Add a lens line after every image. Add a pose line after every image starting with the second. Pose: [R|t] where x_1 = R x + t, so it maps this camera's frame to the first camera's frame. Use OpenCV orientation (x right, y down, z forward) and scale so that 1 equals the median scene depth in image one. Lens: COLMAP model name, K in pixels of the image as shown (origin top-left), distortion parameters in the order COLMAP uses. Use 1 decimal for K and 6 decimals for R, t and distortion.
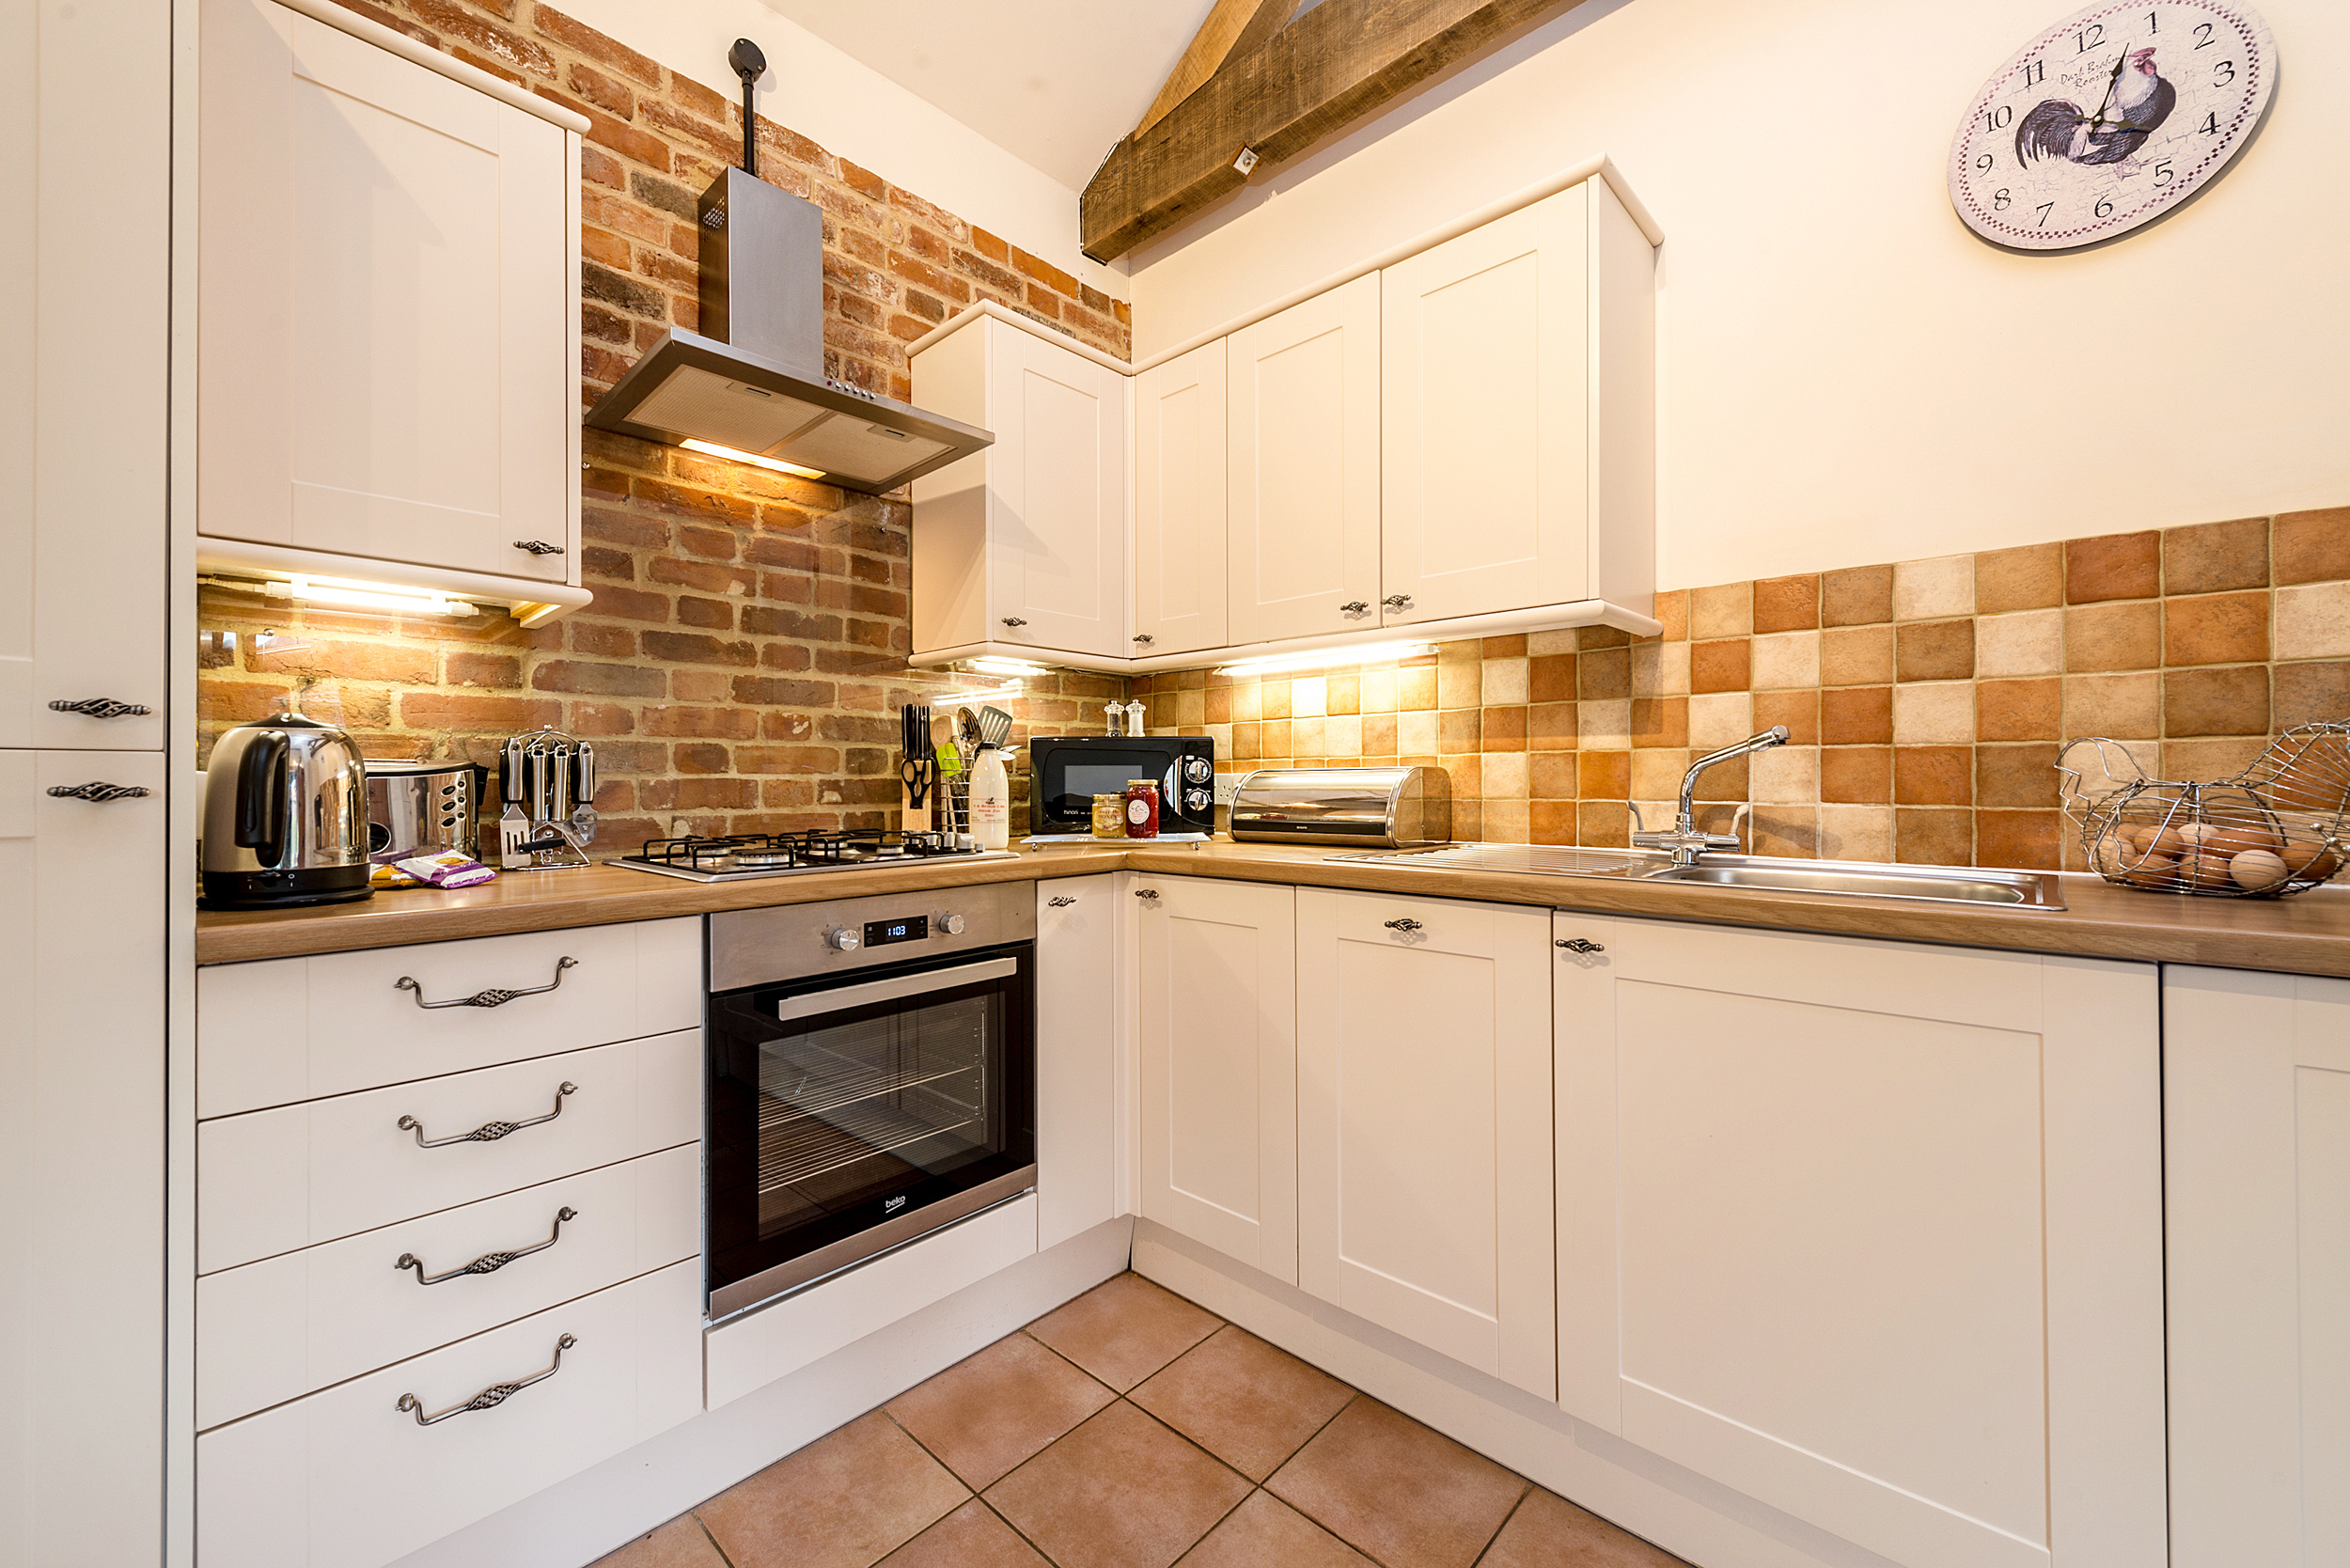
lens RADIAL K [[922.3, 0, 1174.9], [0, 922.3, 773.2], [0, 0, 1]] dist [0.005844, -0.002157]
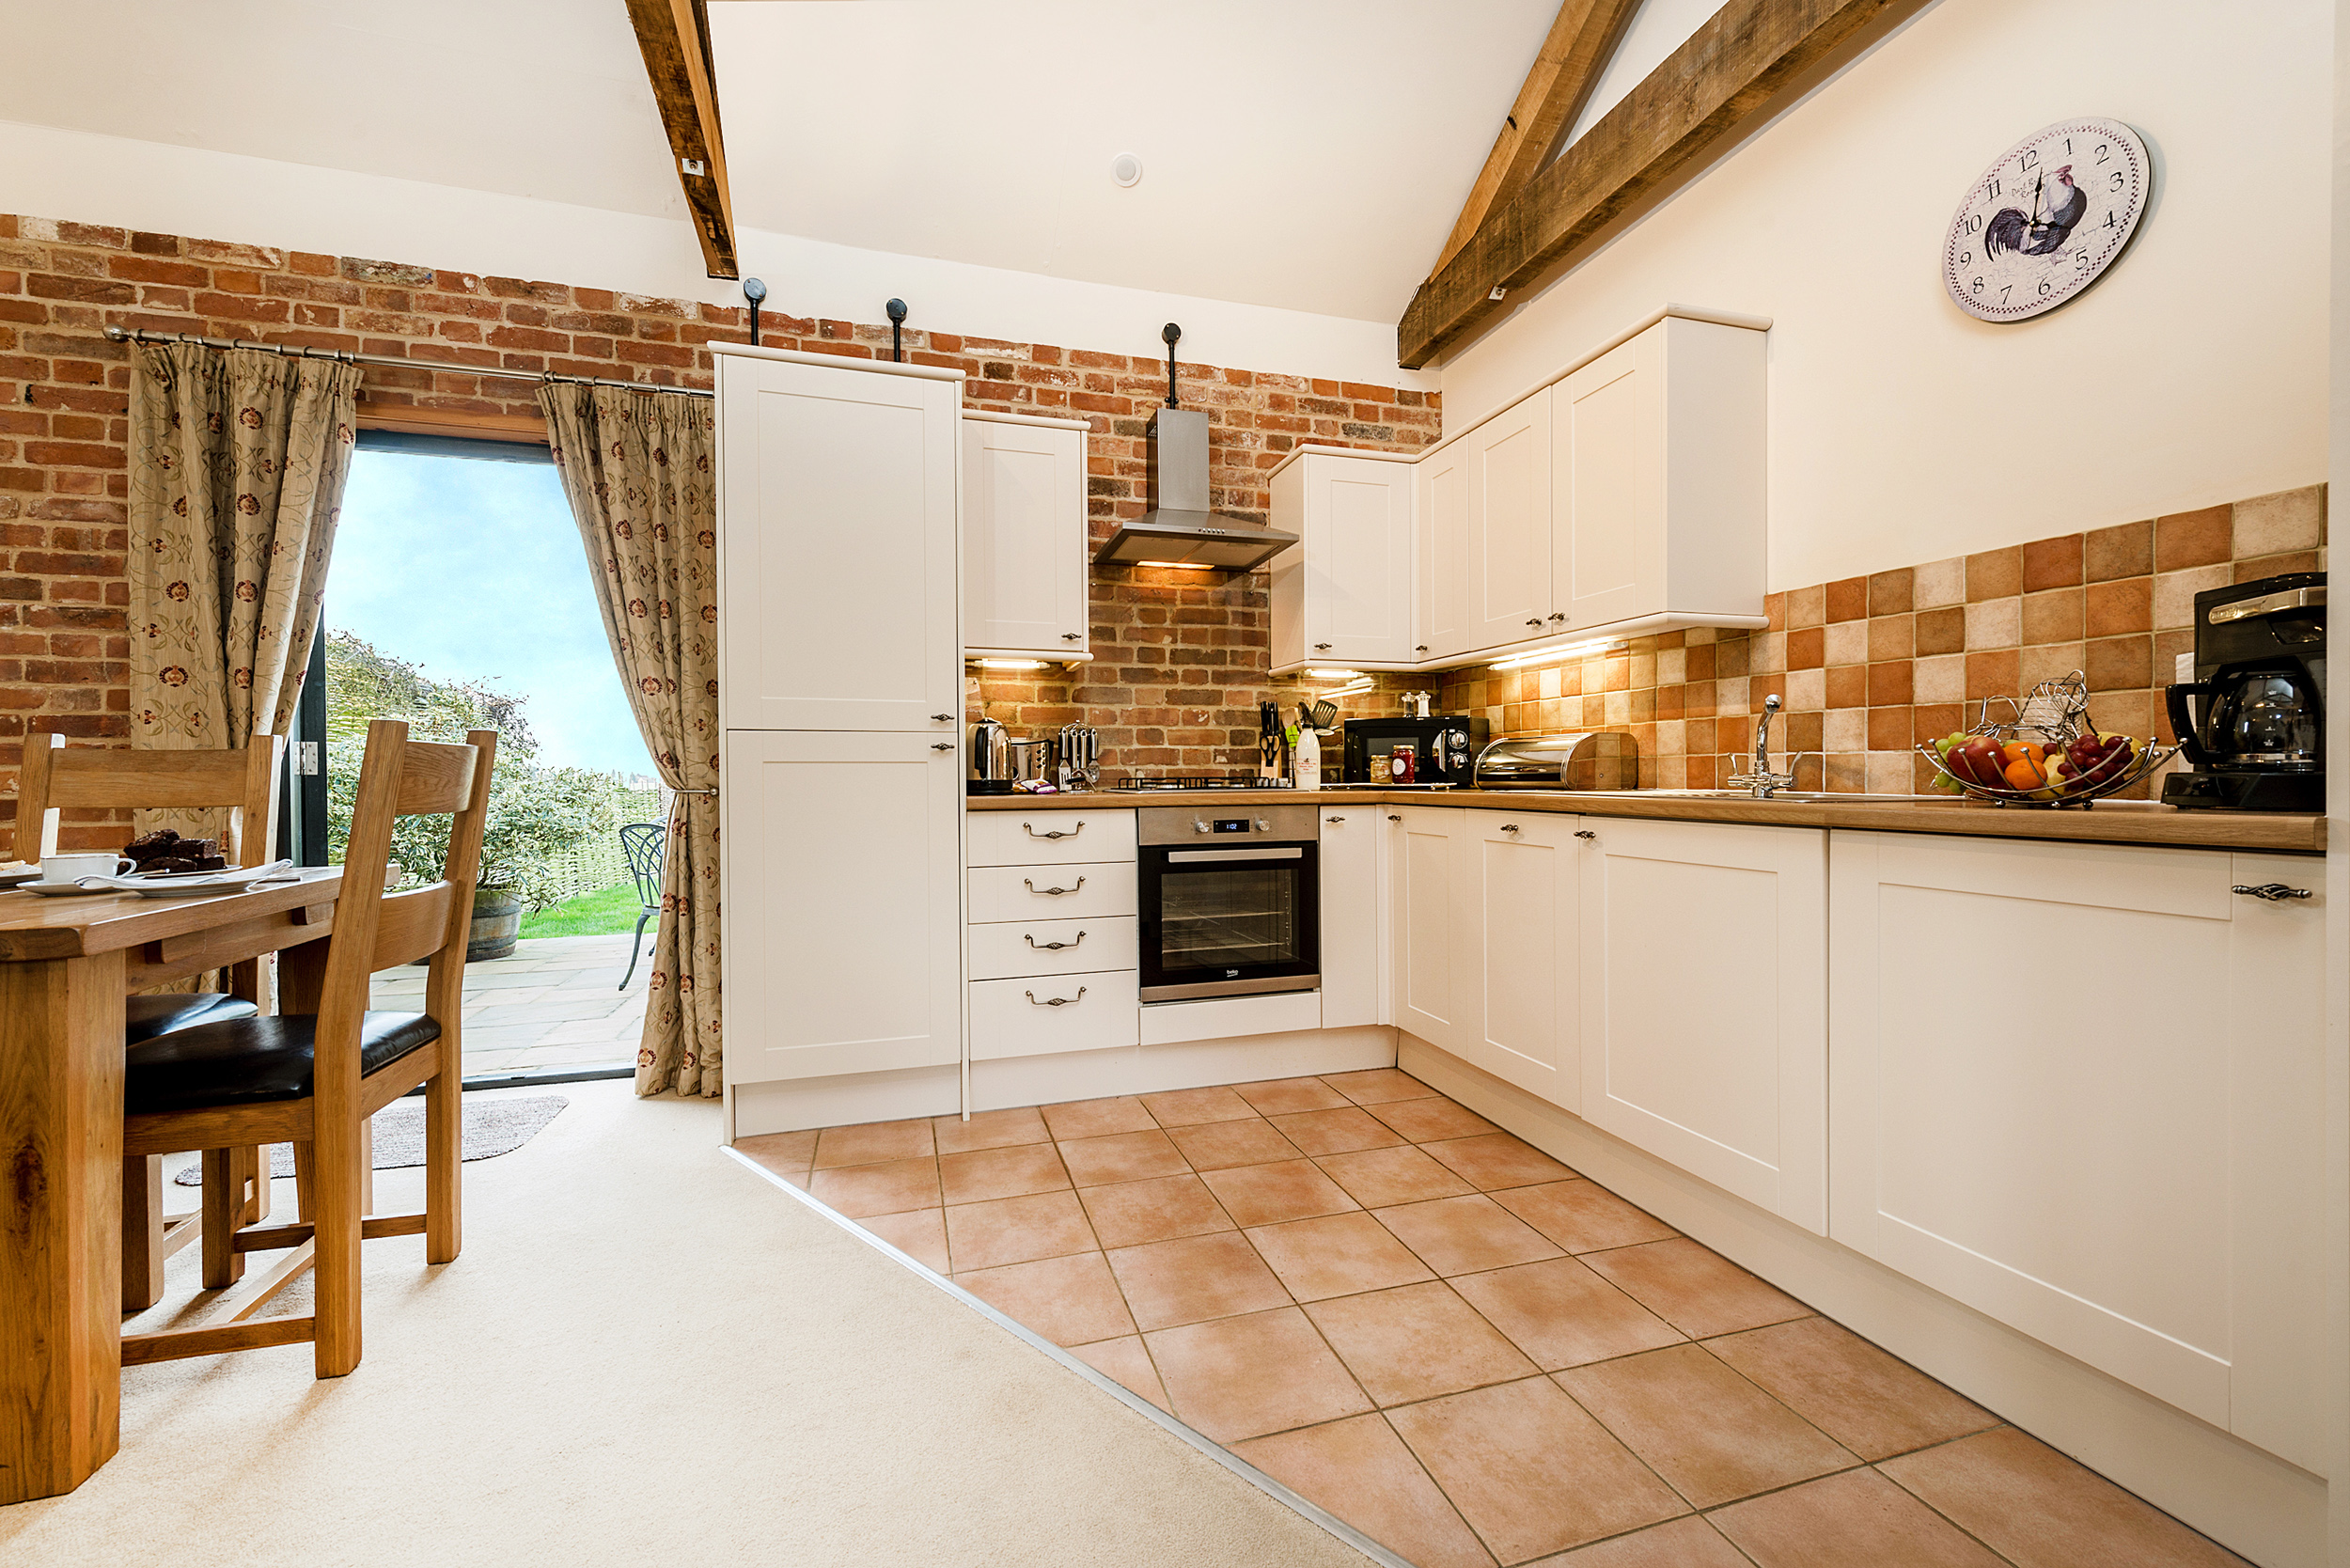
lens RADIAL K [[922.3, 0, 1173.9], [0, 922.3, 783.5], [0, 0, 1]] dist [0.005844, -0.002157]
pose [[0.868788, 0.004414, -0.495164, 0.472360], [0.007557, 0.999726, 0.022171, 0.040392], [0.495126, -0.023003, 0.868516, -0.609140]]
